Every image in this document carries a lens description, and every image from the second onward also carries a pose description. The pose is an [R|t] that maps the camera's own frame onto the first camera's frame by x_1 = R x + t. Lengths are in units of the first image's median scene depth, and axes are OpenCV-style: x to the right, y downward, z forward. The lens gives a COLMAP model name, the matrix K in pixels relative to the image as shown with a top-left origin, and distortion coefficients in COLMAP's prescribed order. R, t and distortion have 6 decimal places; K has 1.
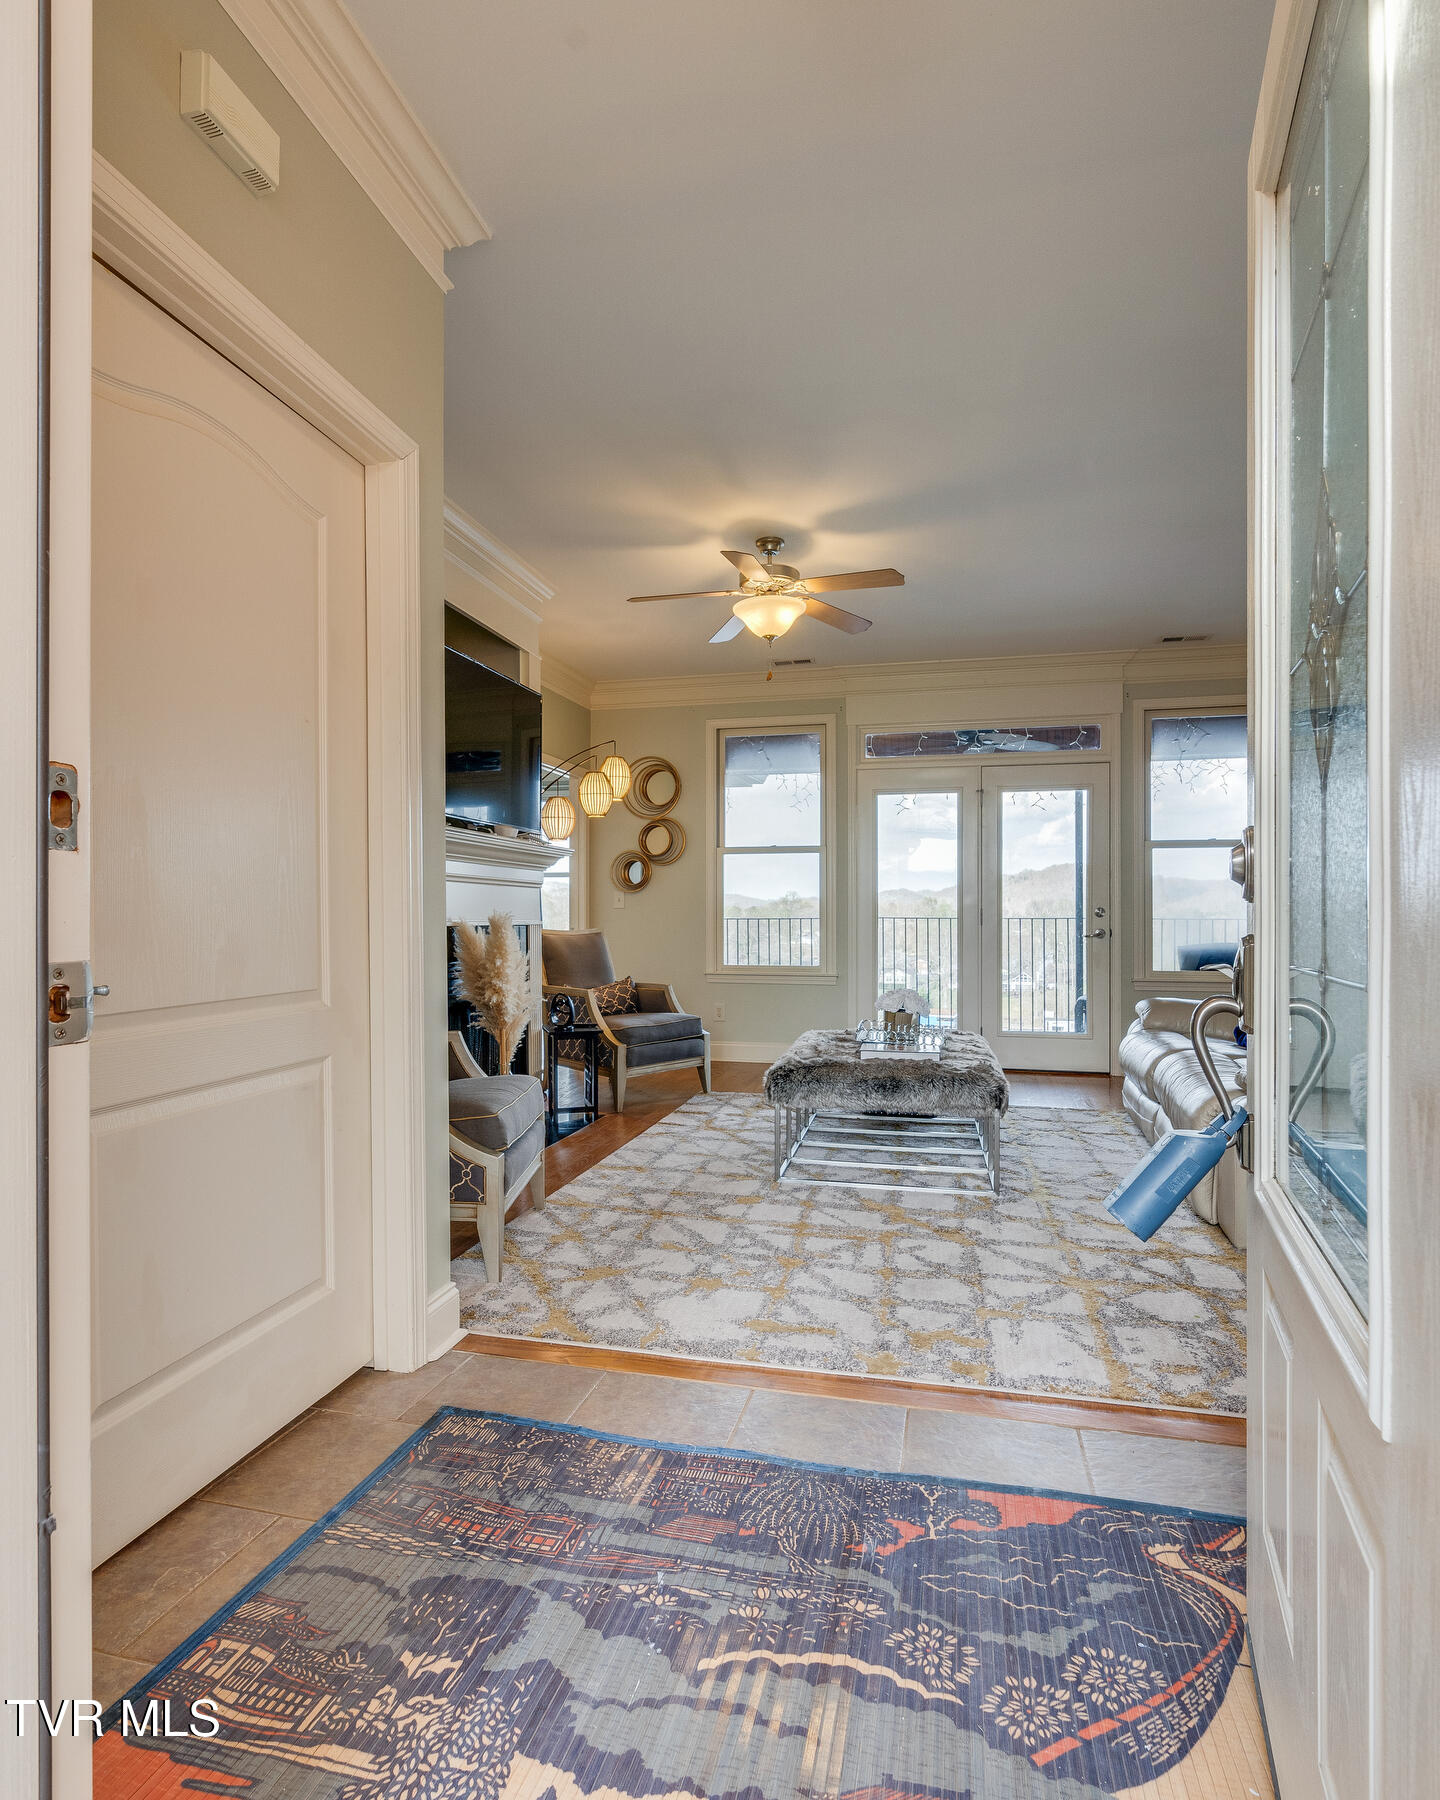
lens RADIAL K [[980.7, 0, 722.9], [0, 980.7, 916.6], [0, 0, 1]] dist [-0.011407, -0.000191]
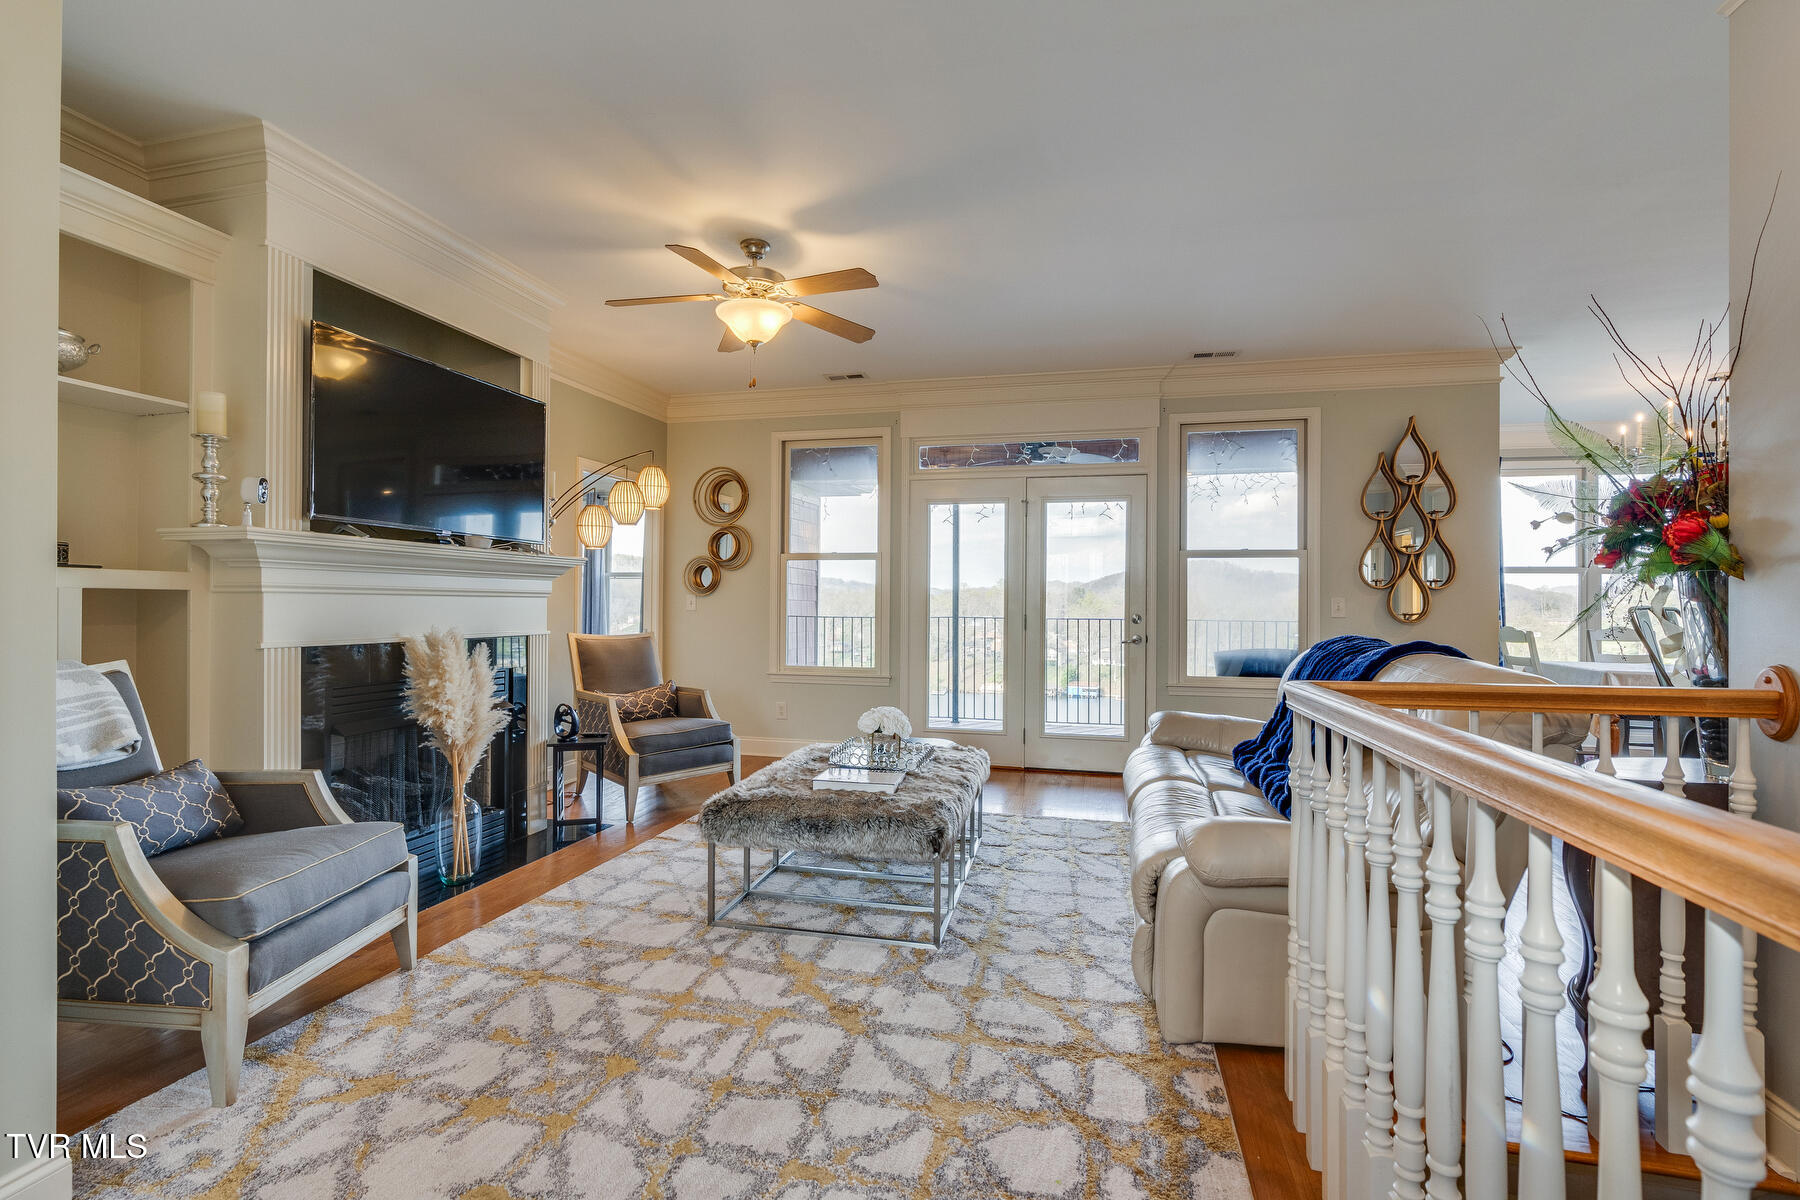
lens RADIAL K [[812.9, 0, 910.8], [0, 812.9, 600.7], [0, 0, 1]] dist [-0.007776, 0.001905]
pose [[0.999983, 0.005564, 0.001663, 0.228834], [-0.005561, 0.999983, -0.002005, -0.032996], [-0.001674, 0.001996, 0.999997, 0.221650]]
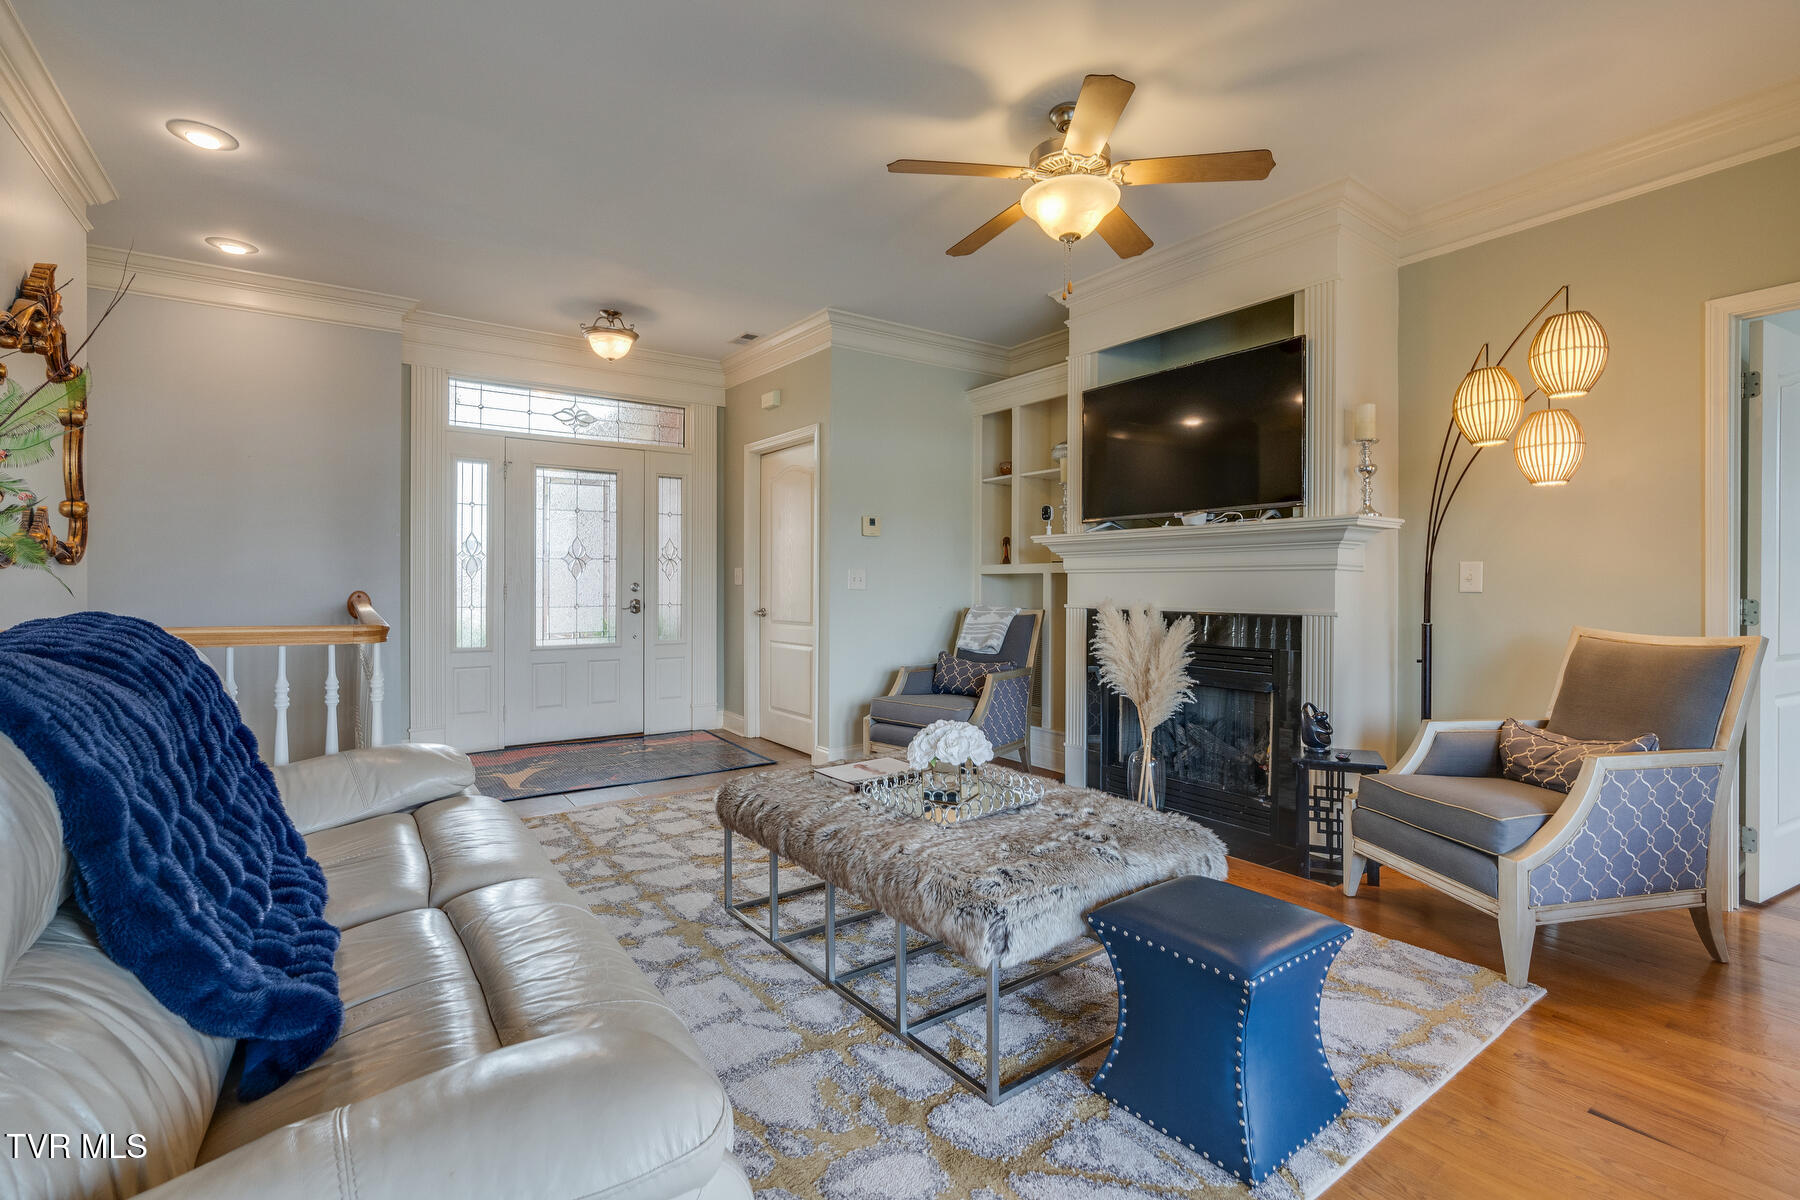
lens RADIAL K [[812.9, 0, 898.2], [0, 812.9, 586.9], [0, 0, 1]] dist [-0.007776, 0.001905]
pose [[-0.662146, -0.003729, -0.749365, 0.682068], [-0.002167, 0.999993, -0.003061, -0.017058], [0.749371, -0.000403, -0.662150, 1.483629]]
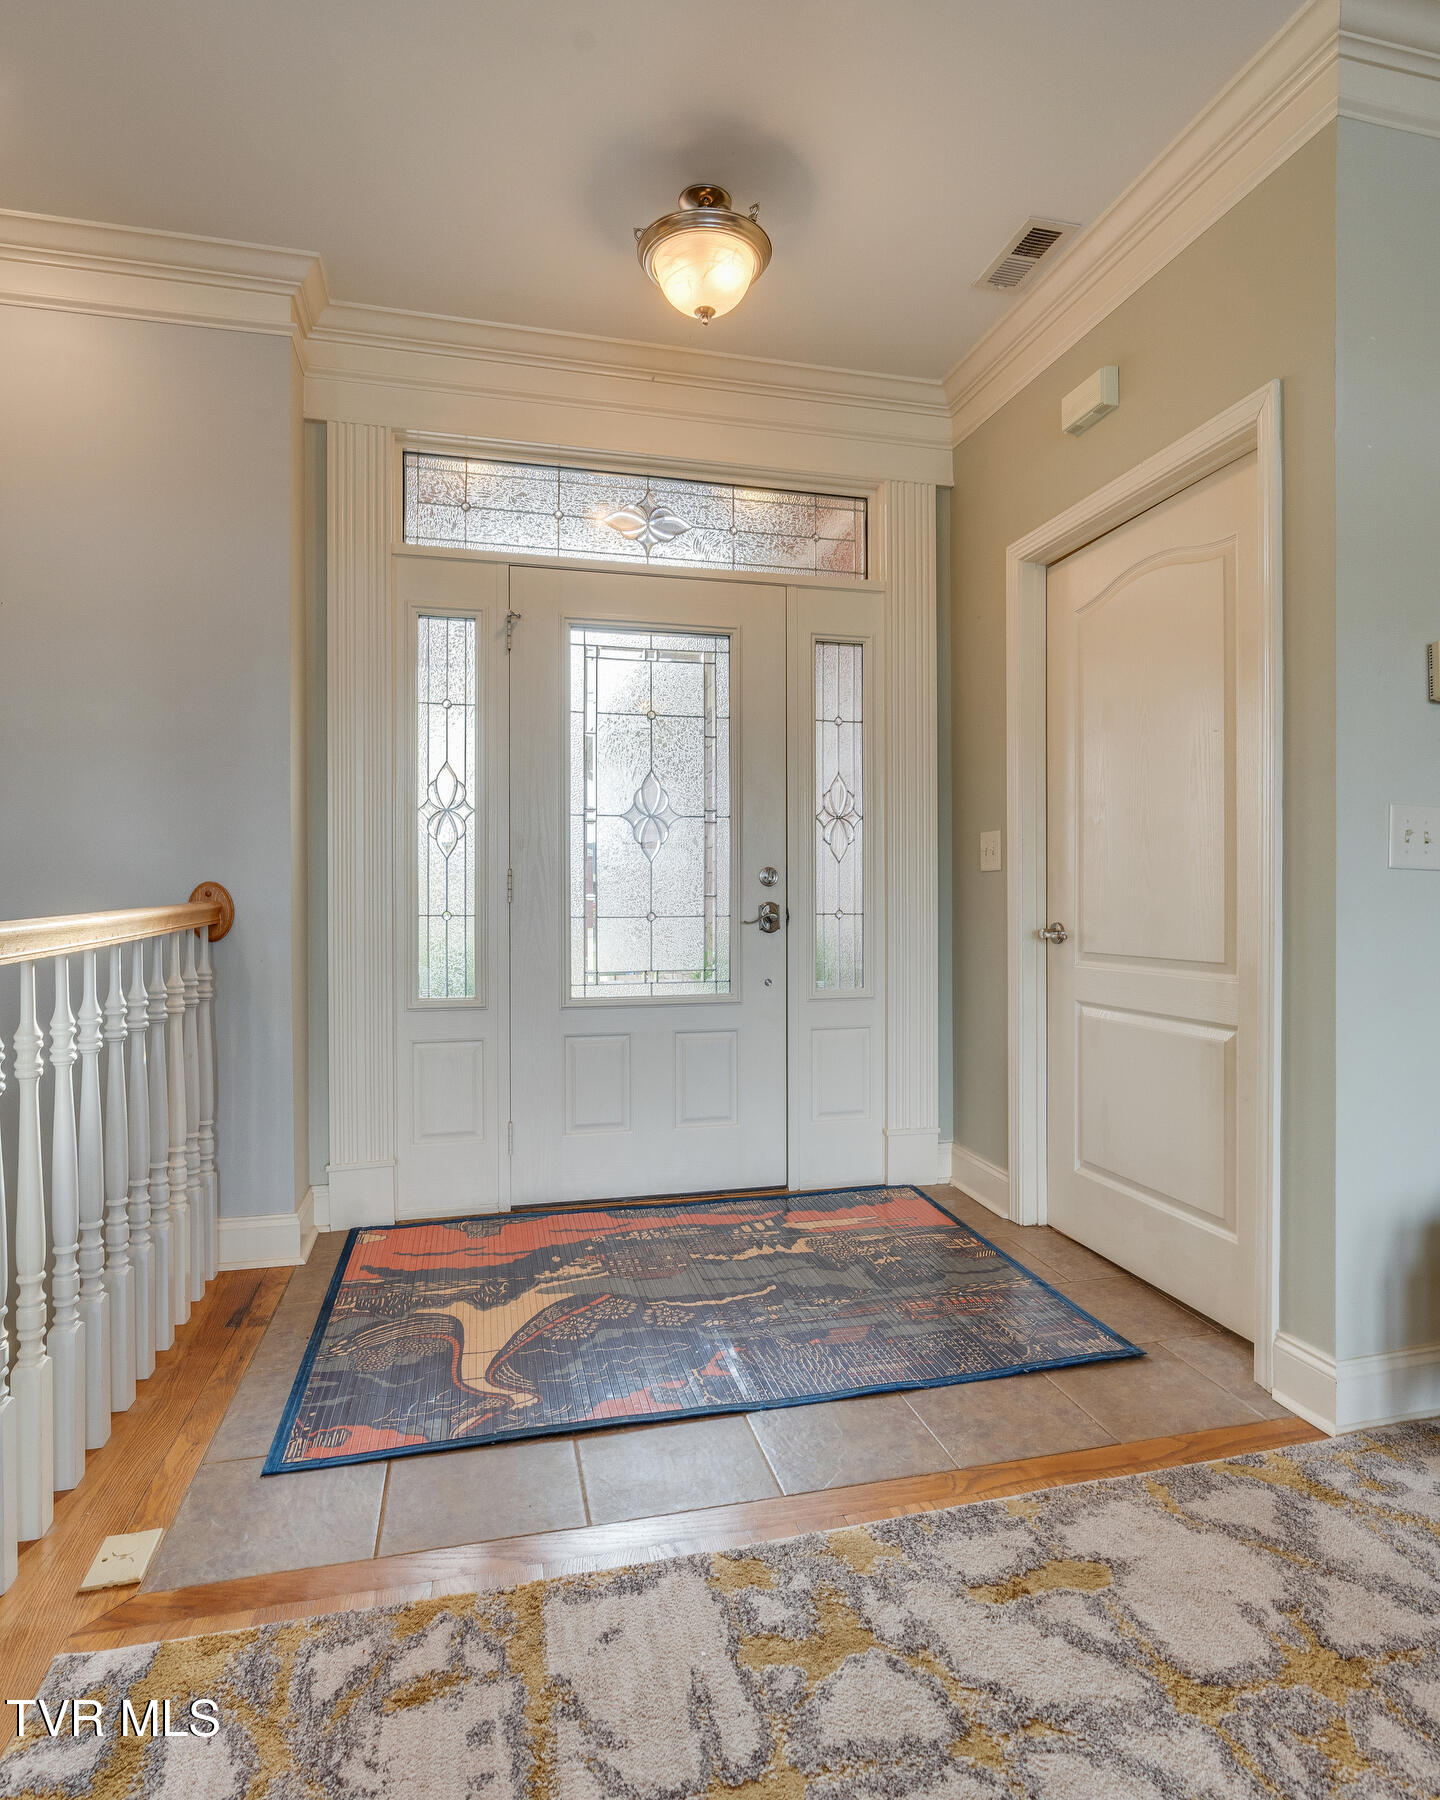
lens RADIAL K [[980.7, 0, 713.8], [0, 980.7, 892.2], [0, 0, 1]] dist [-0.011407, -0.000191]
pose [[-0.891407, -0.002973, -0.453194, 0.317816], [0.000247, 0.999975, -0.007045, -0.000790], [0.453204, -0.006392, -0.891384, 0.879539]]
